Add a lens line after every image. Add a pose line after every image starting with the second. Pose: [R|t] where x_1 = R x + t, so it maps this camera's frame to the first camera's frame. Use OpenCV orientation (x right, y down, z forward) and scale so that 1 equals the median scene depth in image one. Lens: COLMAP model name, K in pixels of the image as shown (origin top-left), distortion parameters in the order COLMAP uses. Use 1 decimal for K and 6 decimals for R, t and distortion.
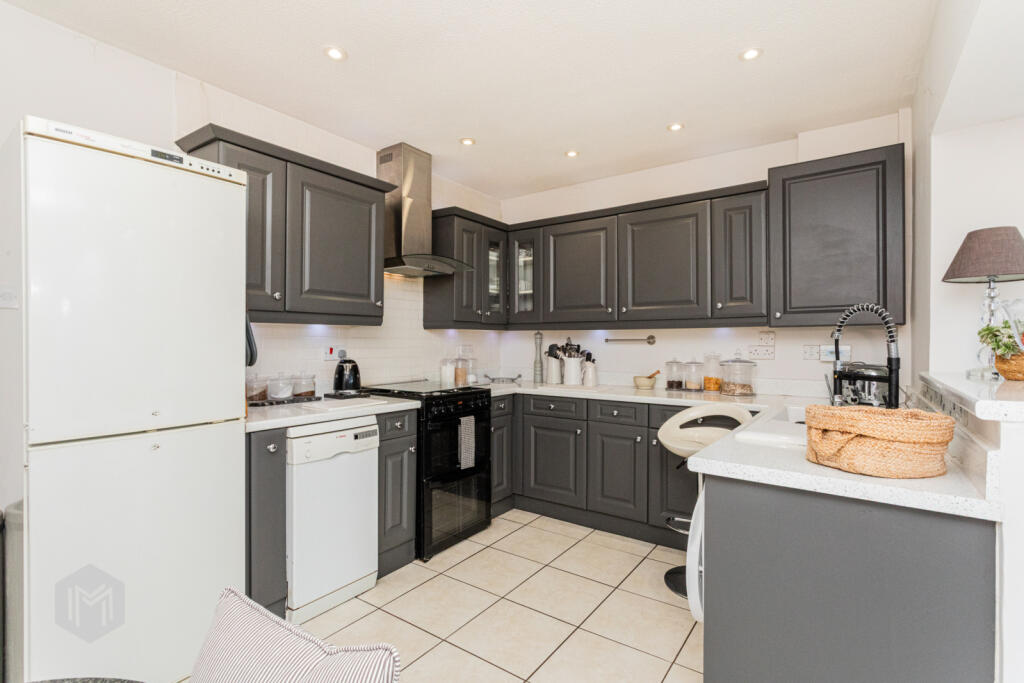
lens RADIAL K [[481.1, 0, 510.0], [0, 481.1, 341.2], [0, 0, 1]] dist [0.005698, -0.000251]
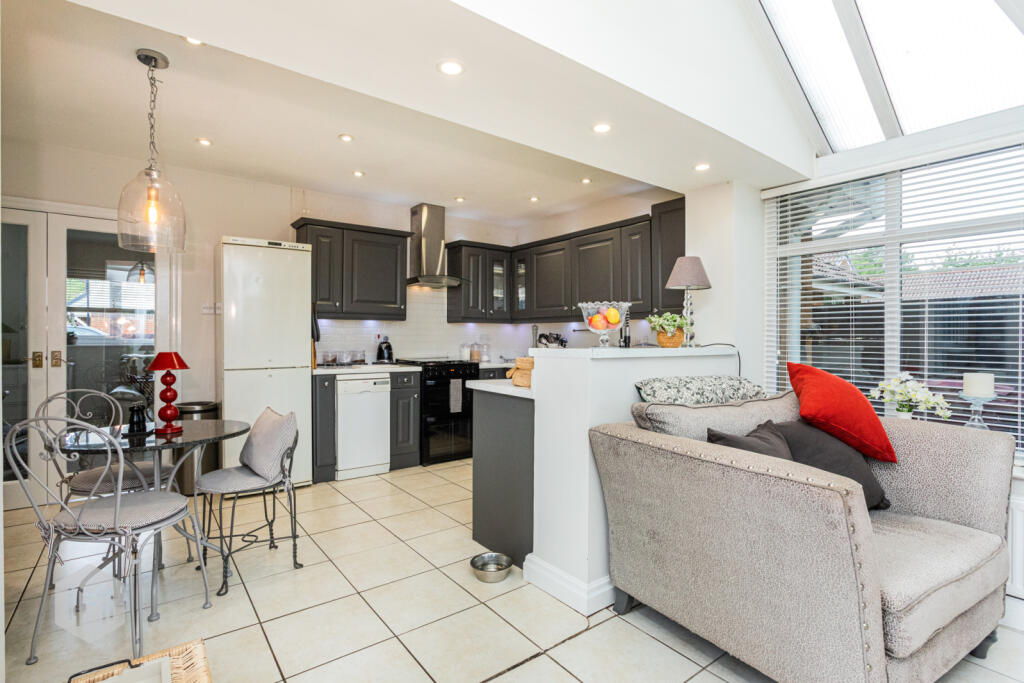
lens RADIAL K [[503.9, 0, 515.3], [0, 503.9, 337.3], [0, 0, 1]] dist [-0.000548, 0.000494]
pose [[0.954263, 0.002331, -0.298958, 0.573518], [-0.002921, 0.999995, -0.001527, 0.024545], [0.298953, 0.002331, 0.954265, -0.482830]]
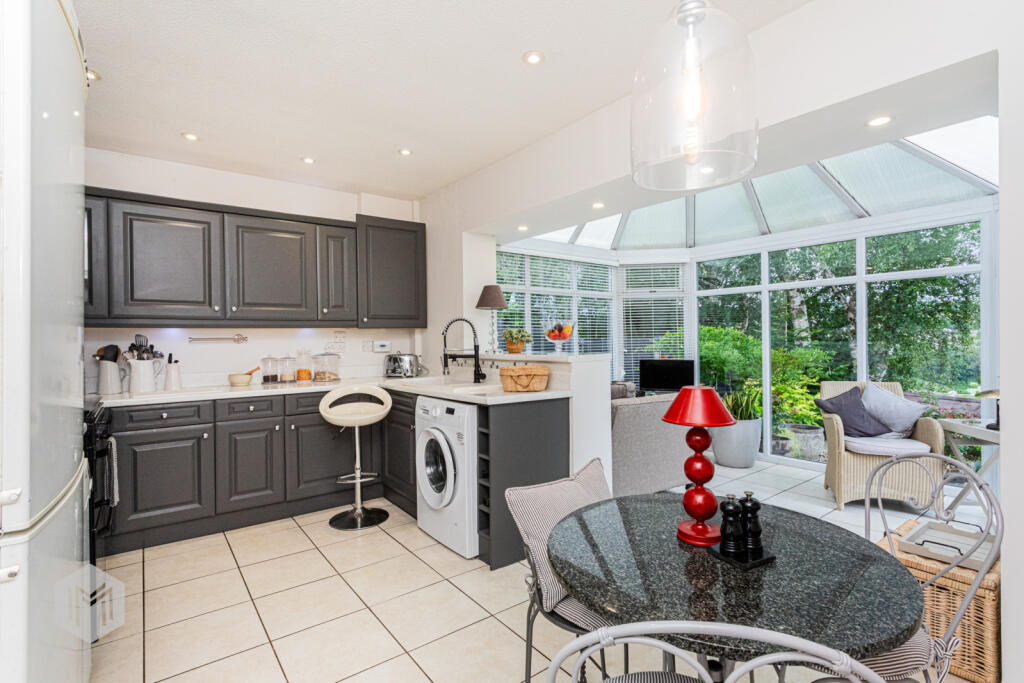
lens RADIAL K [[481.1, 0, 512.9], [0, 481.1, 341.3], [0, 0, 1]] dist [0.005698, -0.000251]
pose [[0.294431, -0.008148, 0.955638, -0.630855], [0.012043, 0.999916, 0.004815, 0.006370], [-0.955597, 0.010091, 0.294504, 0.158806]]
